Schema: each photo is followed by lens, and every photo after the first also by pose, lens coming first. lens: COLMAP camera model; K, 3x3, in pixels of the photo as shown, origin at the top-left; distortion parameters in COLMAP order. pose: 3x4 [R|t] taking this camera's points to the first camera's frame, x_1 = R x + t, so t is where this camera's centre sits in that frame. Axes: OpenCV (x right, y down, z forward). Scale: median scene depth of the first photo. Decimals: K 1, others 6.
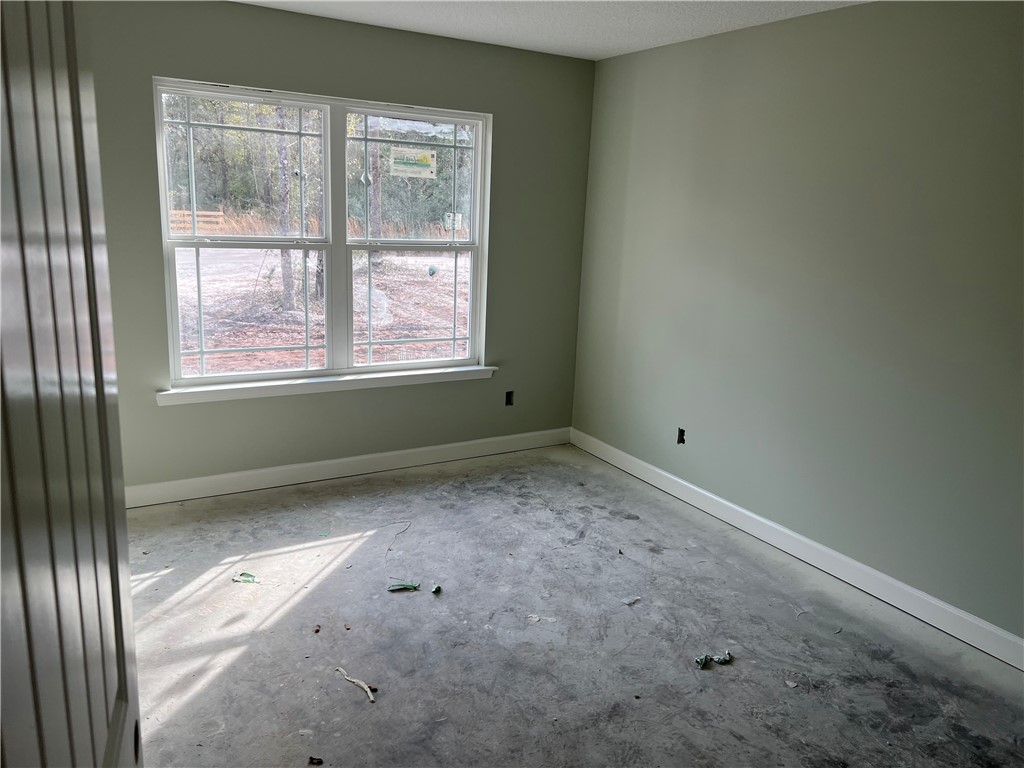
lens RADIAL K [[778.6, 0, 512.0], [0, 778.6, 384.0], [0, 0, 1]] dist [0.064415, -0.064837]
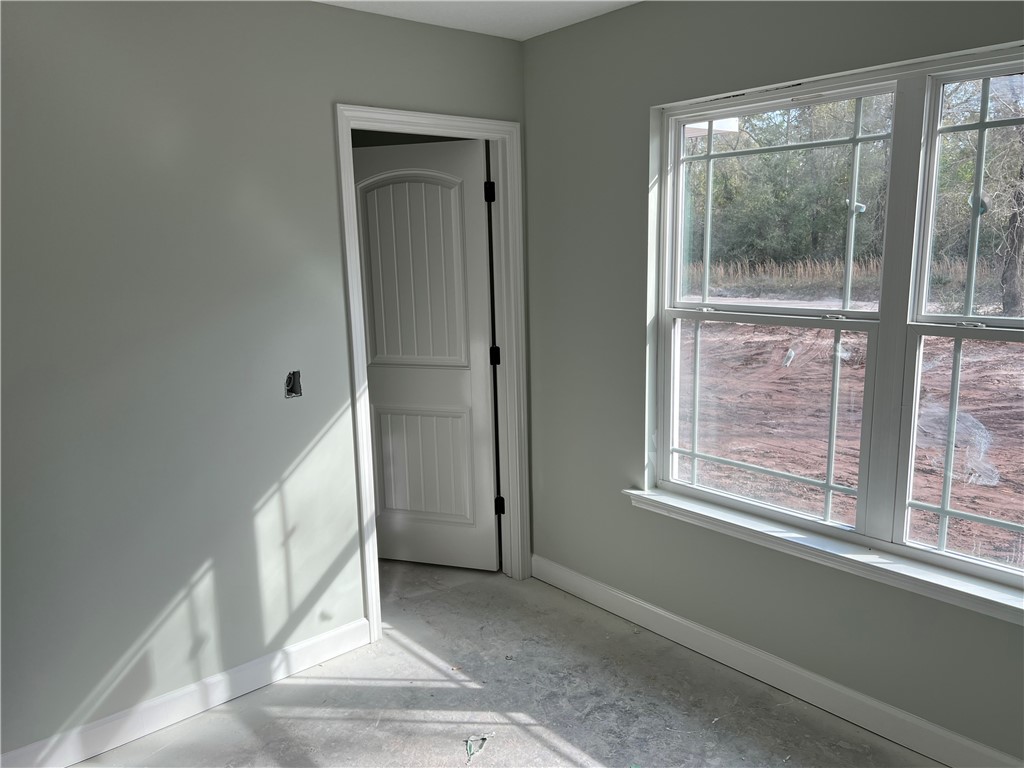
lens RADIAL K [[778.6, 0, 512.0], [0, 778.6, 384.0], [0, 0, 1]] dist [0.064415, -0.064837]
pose [[0.181079, 0.132267, -0.974534, 0.301454], [-0.193753, 0.976292, 0.096504, -0.145816], [0.964194, 0.171344, 0.202413, 0.666903]]
